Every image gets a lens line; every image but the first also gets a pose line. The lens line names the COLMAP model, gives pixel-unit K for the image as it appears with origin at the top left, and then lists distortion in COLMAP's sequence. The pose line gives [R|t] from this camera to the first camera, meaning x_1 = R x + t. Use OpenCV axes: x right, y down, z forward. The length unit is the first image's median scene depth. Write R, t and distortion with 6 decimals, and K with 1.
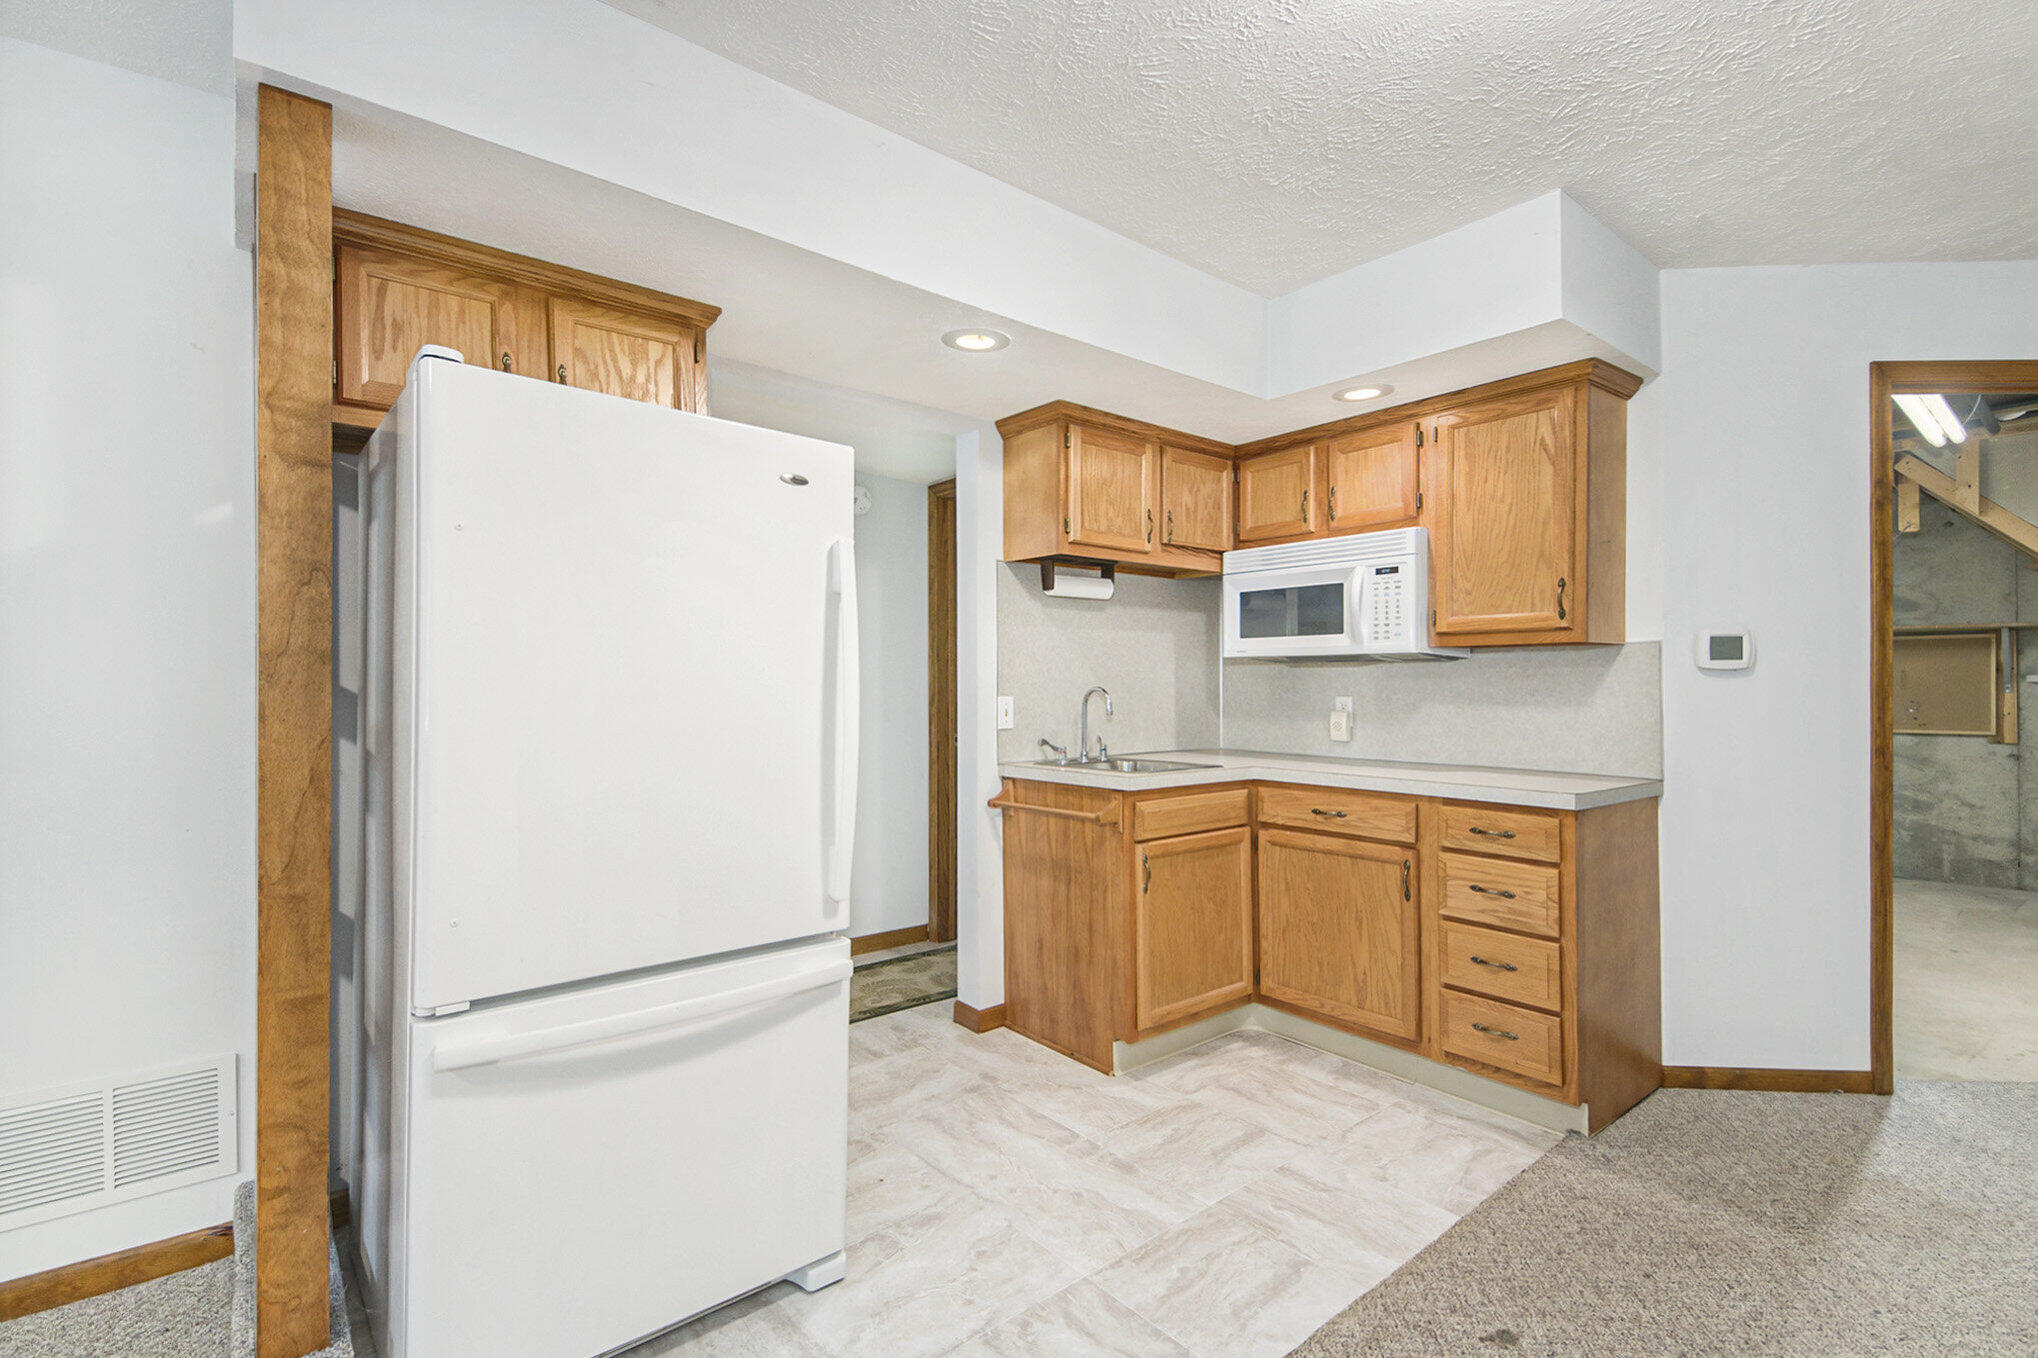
lens RADIAL K [[906.9, 0, 1025.1], [0, 906.9, 686.2], [0, 0, 1]] dist [0.047186, -0.032343]
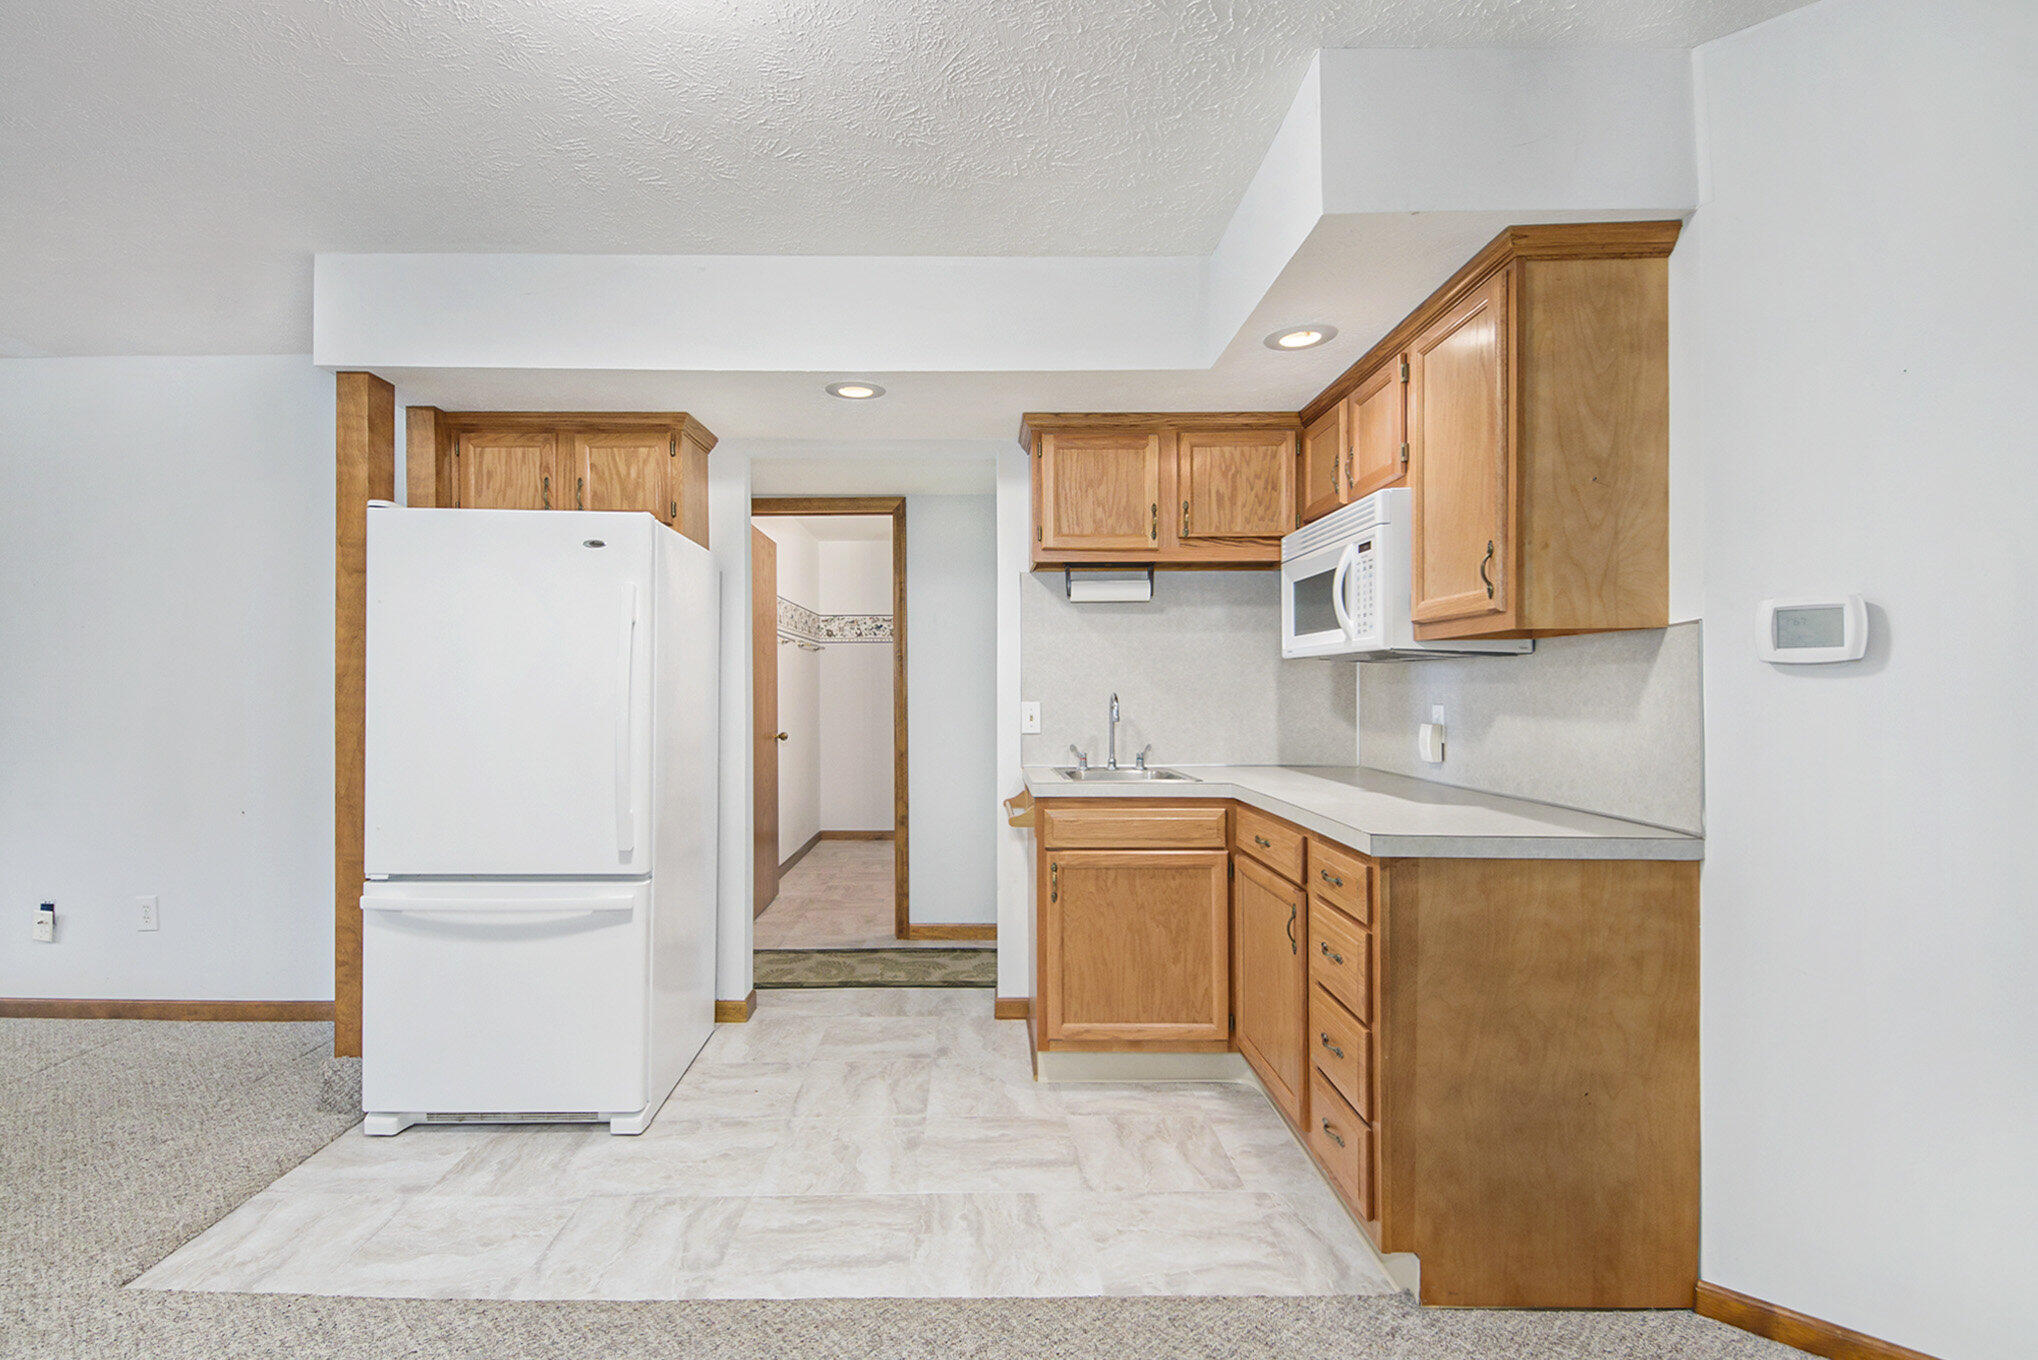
lens RADIAL K [[919.2, 0, 990.0], [0, 919.2, 689.2], [0, 0, 1]] dist [0.043239, -0.033824]
pose [[0.778280, -0.002631, -0.627912, 0.674551], [0.000734, 0.999994, -0.003280, 0.000285], [0.627917, 0.002092, 0.778277, 0.171436]]
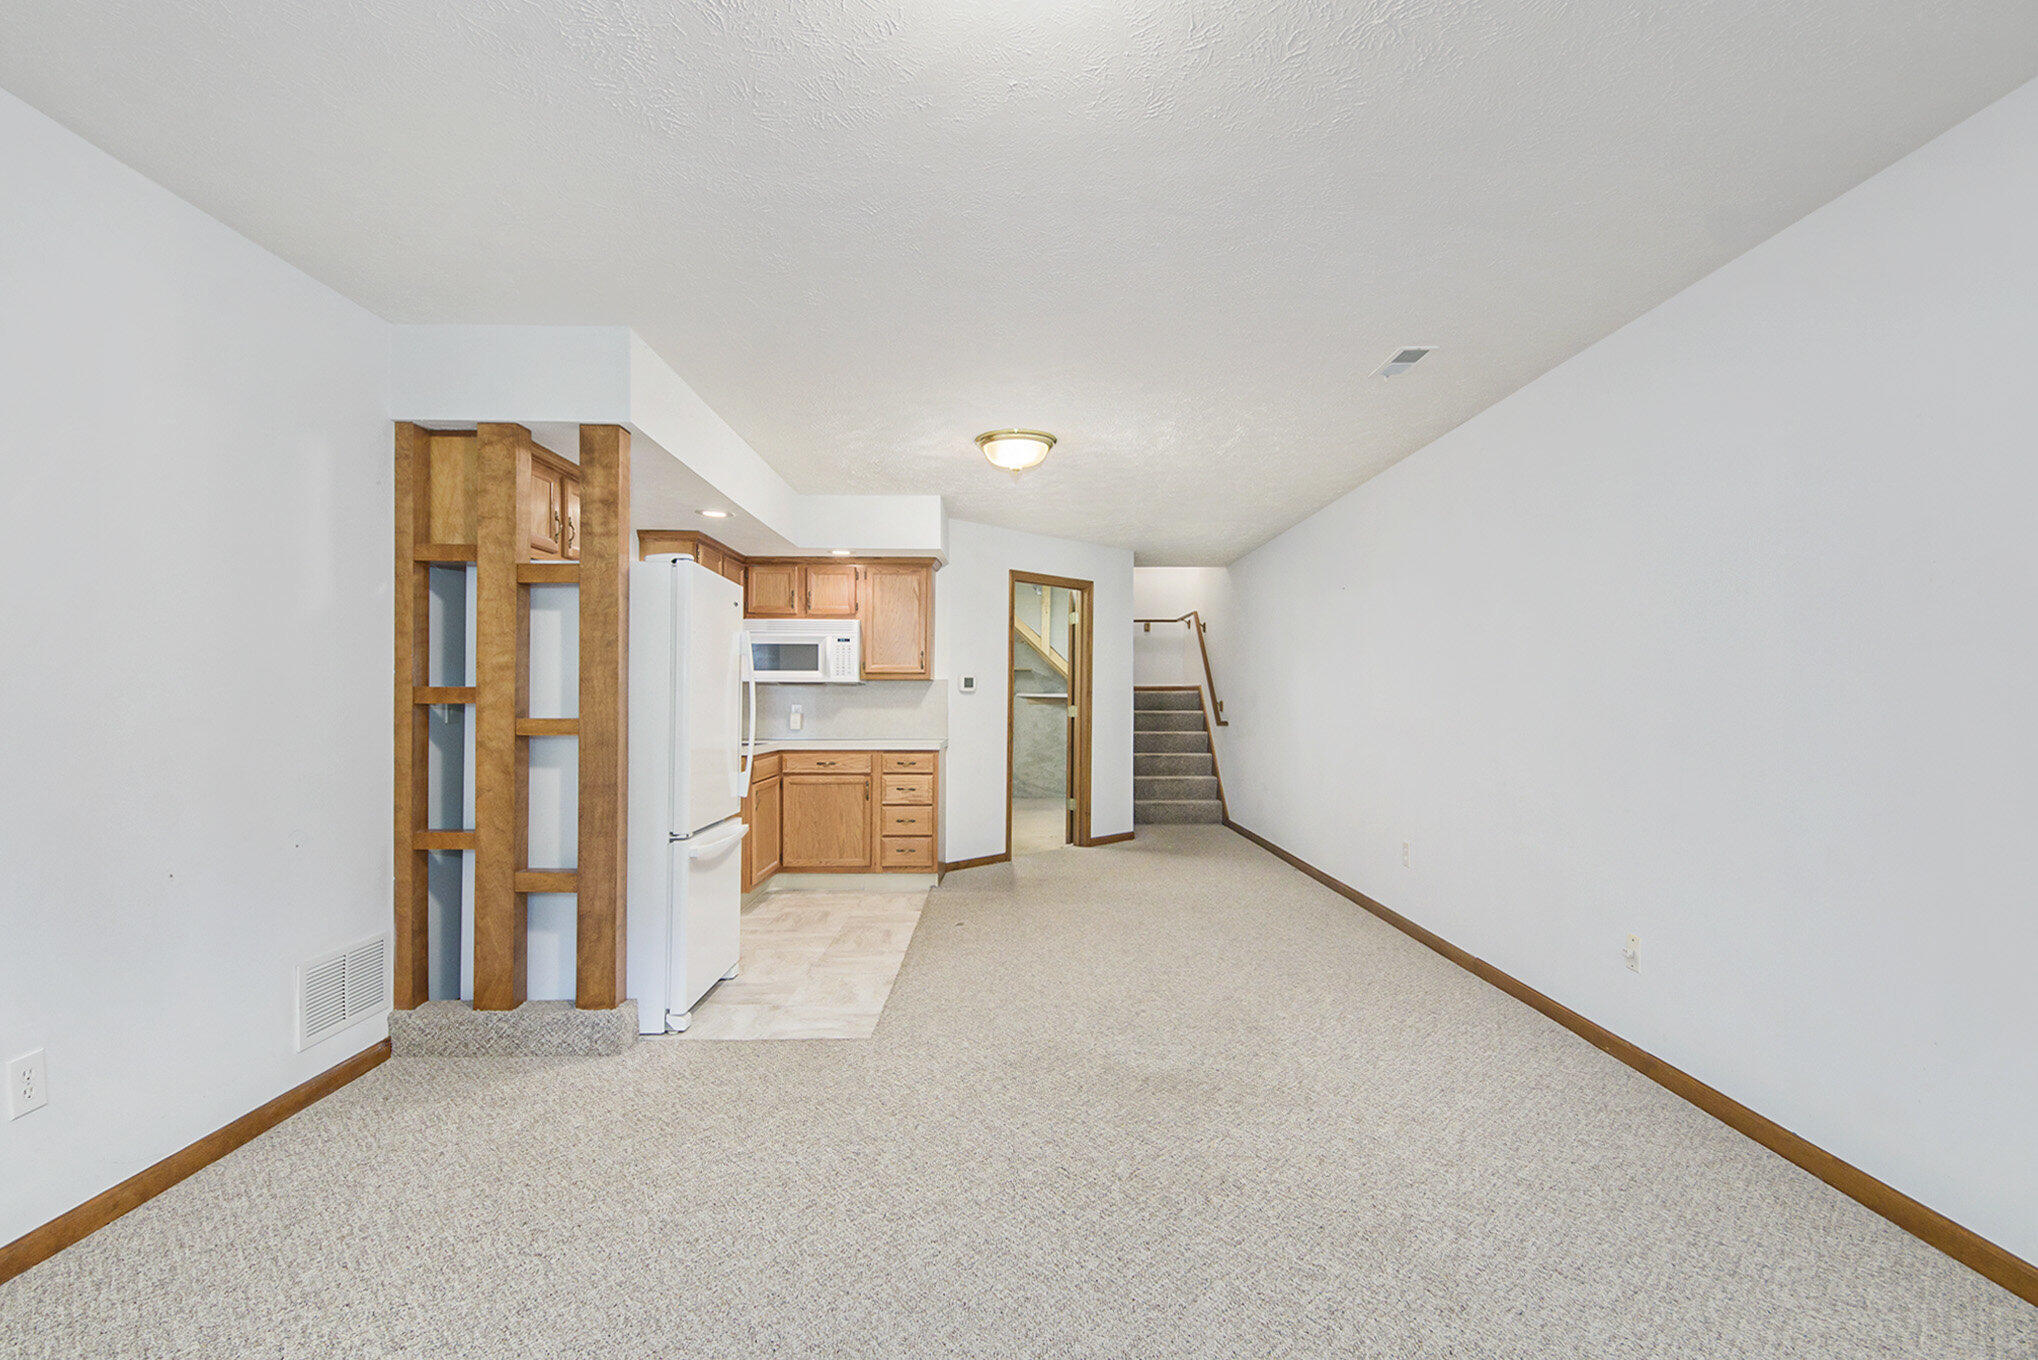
lens RADIAL K [[878.6, 0, 998.3], [0, 878.6, 704.3], [0, 0, 1]] dist [0.000324, 0.000017]
pose [[0.645631, -0.002338, 0.763646, -0.867149], [-0.000954, 0.999992, 0.003869, 0.004907], [-0.763649, -0.003226, 0.645623, -0.497762]]
